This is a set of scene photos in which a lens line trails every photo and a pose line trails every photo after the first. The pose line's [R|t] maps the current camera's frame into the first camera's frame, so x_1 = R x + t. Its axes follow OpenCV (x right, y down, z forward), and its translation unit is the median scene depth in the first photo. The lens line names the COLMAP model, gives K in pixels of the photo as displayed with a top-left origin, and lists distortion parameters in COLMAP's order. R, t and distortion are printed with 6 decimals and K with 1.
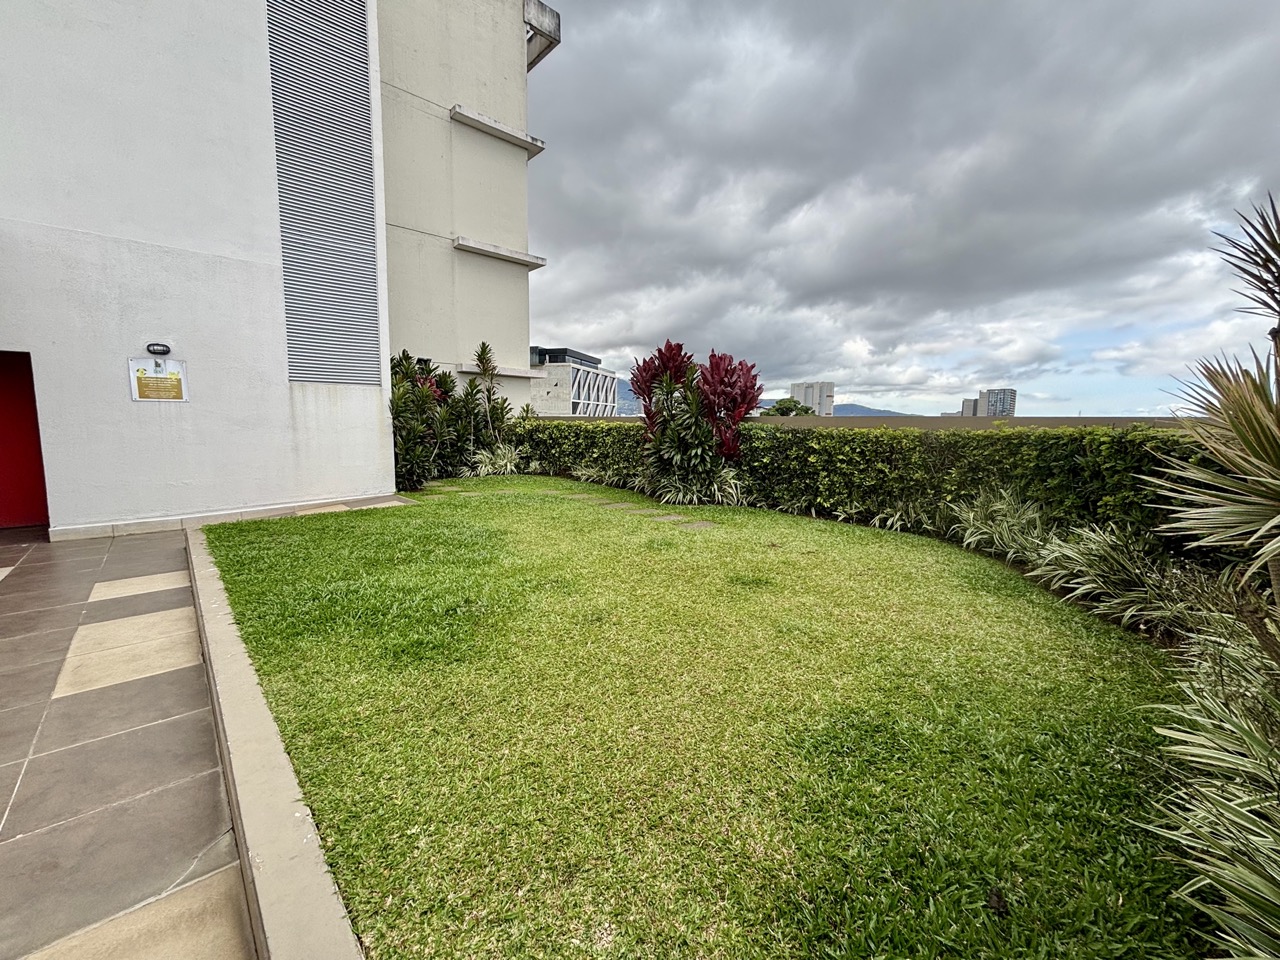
lens RADIAL K [[513.5, 0, 638.1], [0, 513.5, 479.5], [0, 0, 1]] dist [0.000647, 0.000142]
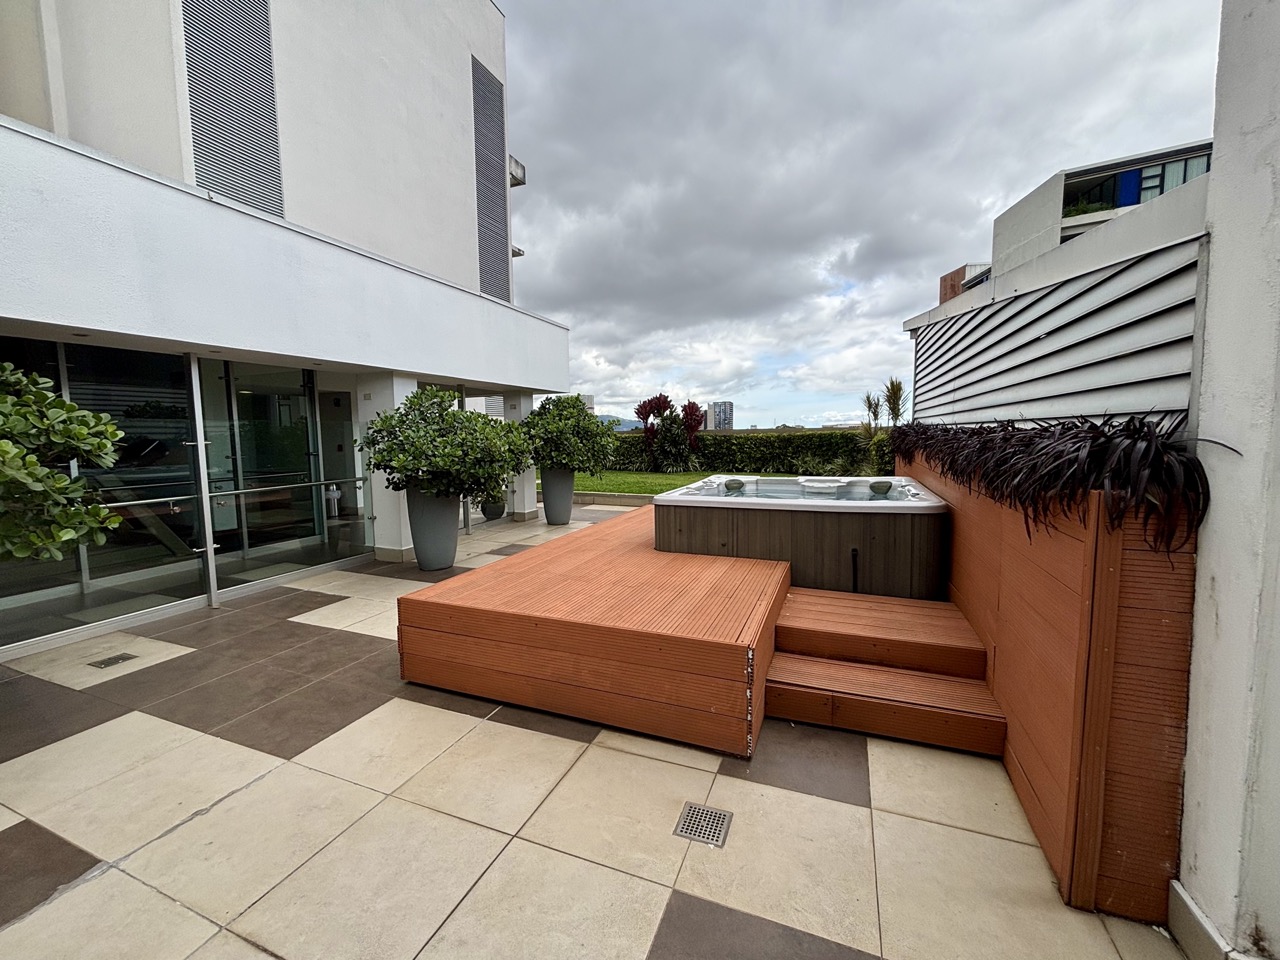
lens RADIAL K [[514.0, 0, 643.9], [0, 514.0, 477.2], [0, 0, 1]] dist [-0.012313, -0.000006]
pose [[0.897428, -0.058808, 0.437225, -0.983058], [0.070110, 0.997492, -0.009740, 0.082580], [-0.435555, 0.039395, 0.899300, -0.846077]]
